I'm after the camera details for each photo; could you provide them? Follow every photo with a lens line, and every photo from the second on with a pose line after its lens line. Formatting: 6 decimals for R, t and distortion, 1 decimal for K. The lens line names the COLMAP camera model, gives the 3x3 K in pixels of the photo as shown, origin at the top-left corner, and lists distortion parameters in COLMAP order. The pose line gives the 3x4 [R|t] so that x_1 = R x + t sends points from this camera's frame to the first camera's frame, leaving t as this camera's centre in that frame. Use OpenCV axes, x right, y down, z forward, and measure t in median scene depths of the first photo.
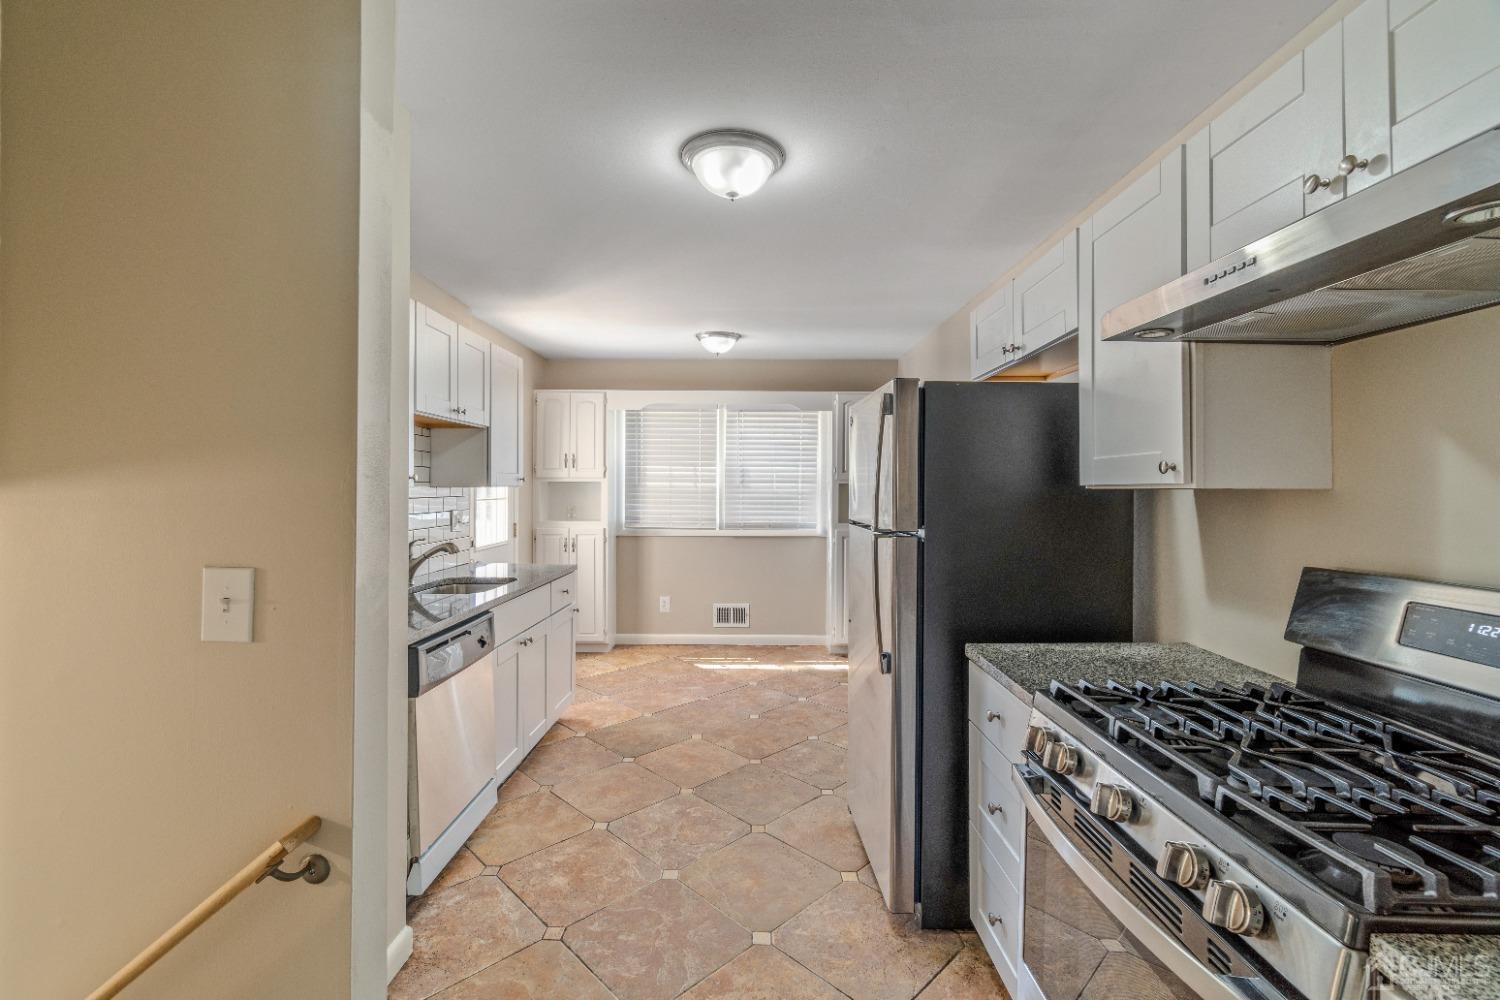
lens RADIAL K [[645.2, 0, 747.5], [0, 645.2, 491.1], [0, 0, 1]] dist [0.000613, 0.000604]
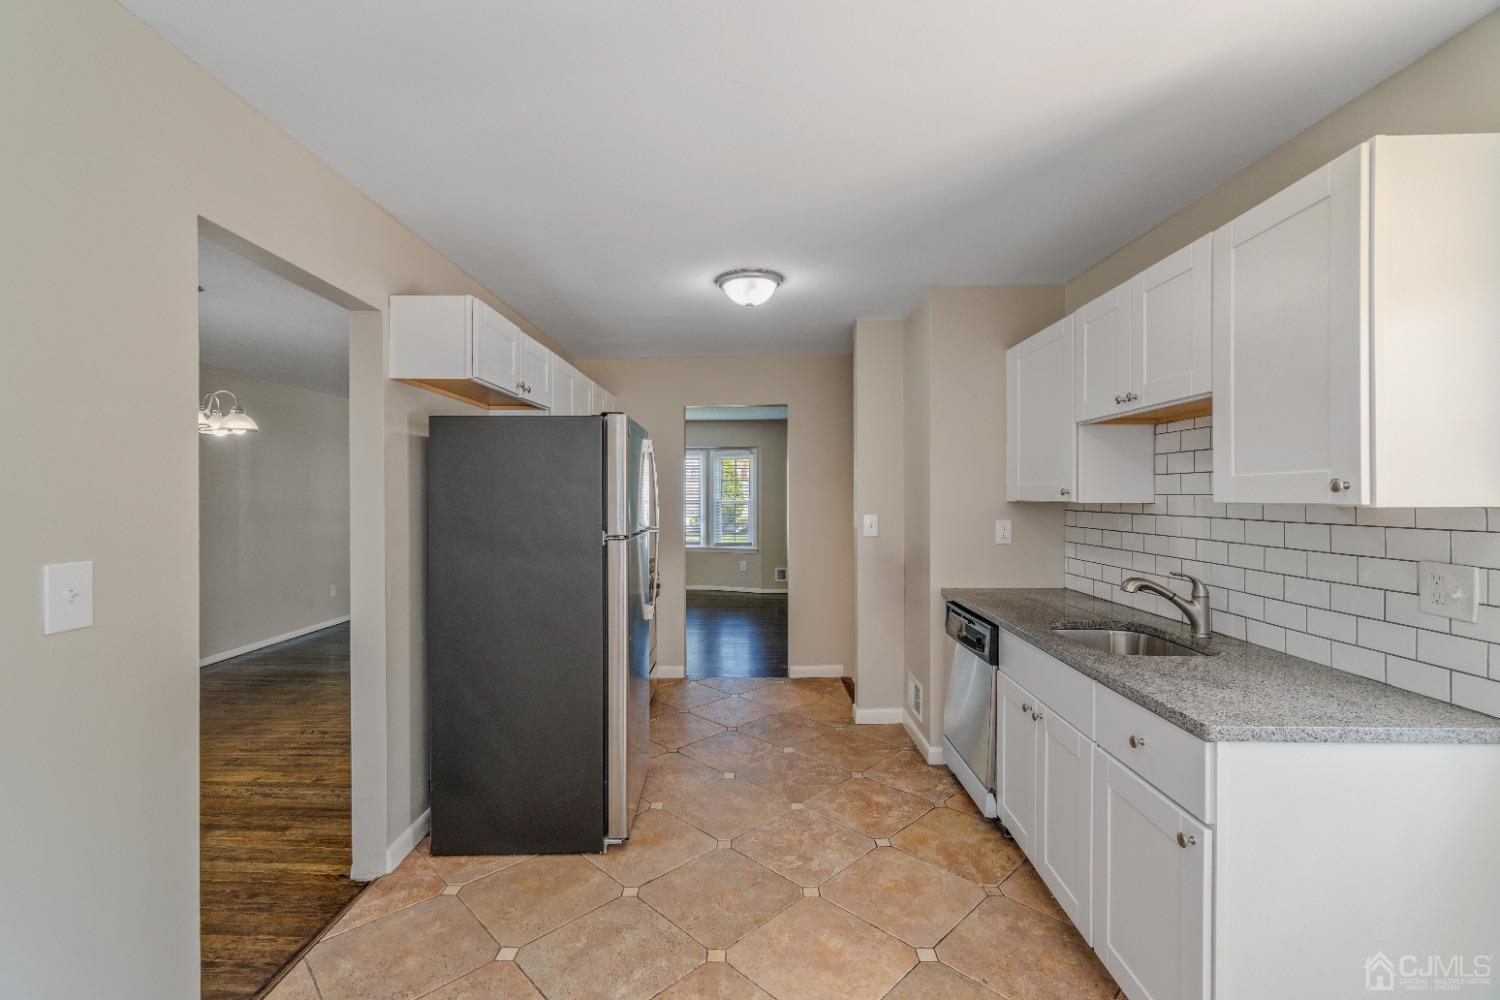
lens RADIAL K [[645.2, 0, 750.1], [0, 645.2, 501.4], [0, 0, 1]] dist [0.000613, 0.000604]
pose [[-0.999974, -0.006971, 0.001916, -0.009023], [-0.006957, 0.999952, 0.006954, -0.004636], [-0.001964, 0.006941, -0.999974, 0.825483]]
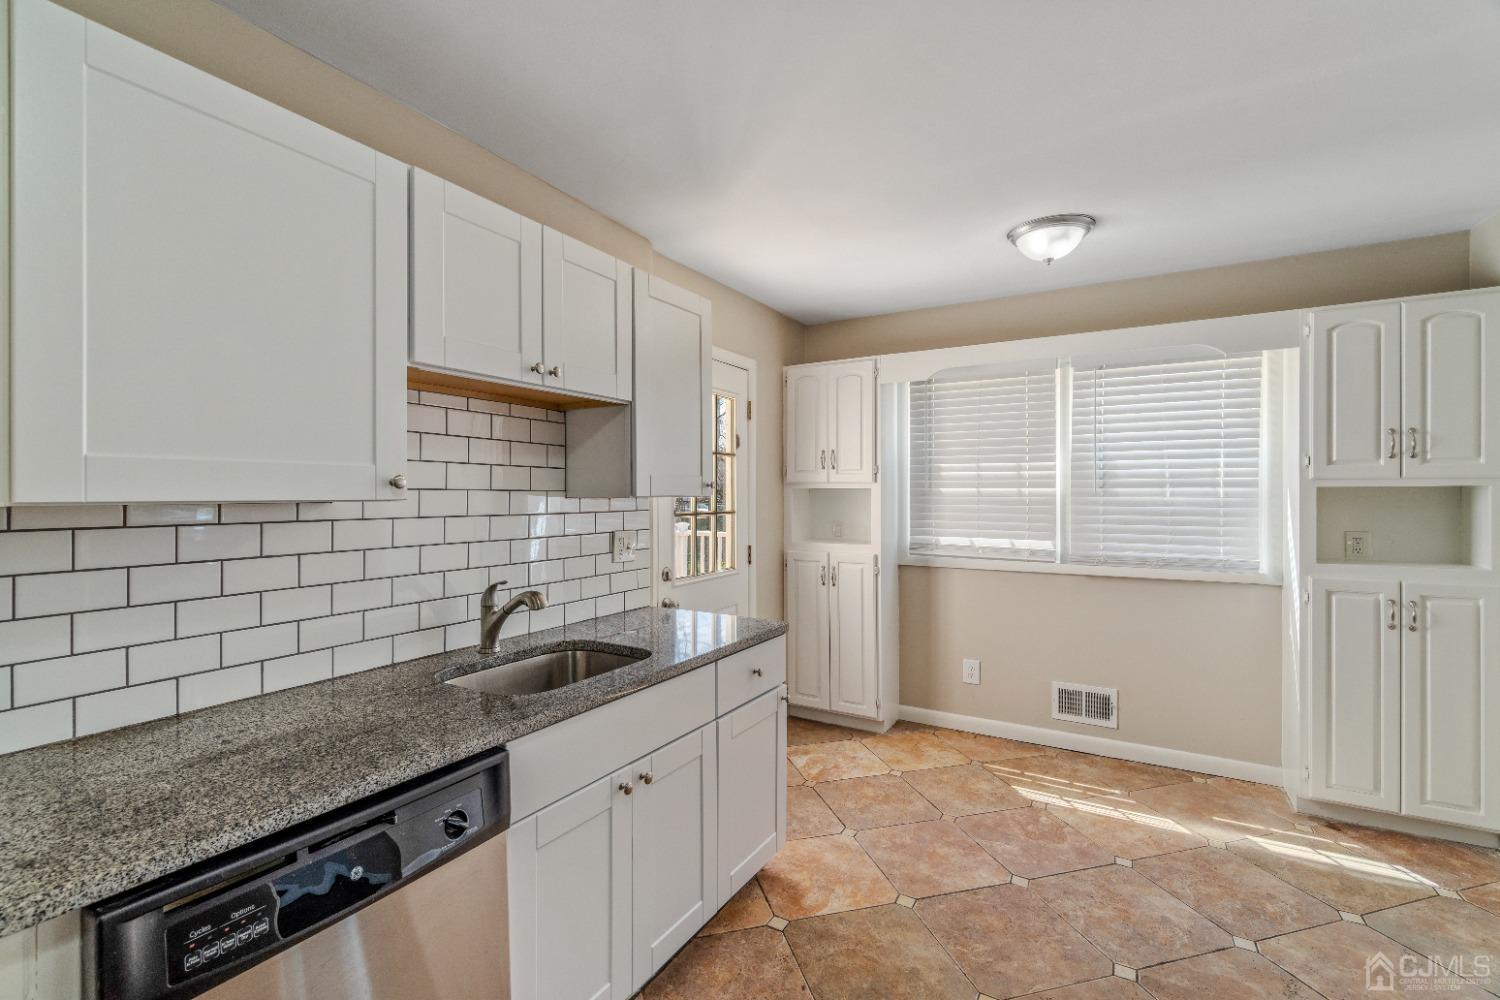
lens RADIAL K [[645.2, 0, 748.0], [0, 645.2, 496.5], [0, 0, 1]] dist [0.000613, 0.000604]
pose [[0.864991, -0.004089, -0.501770, 0.007618], [0.003046, 0.999991, -0.002899, -0.003581], [0.501778, 0.000979, 0.864996, 0.334682]]
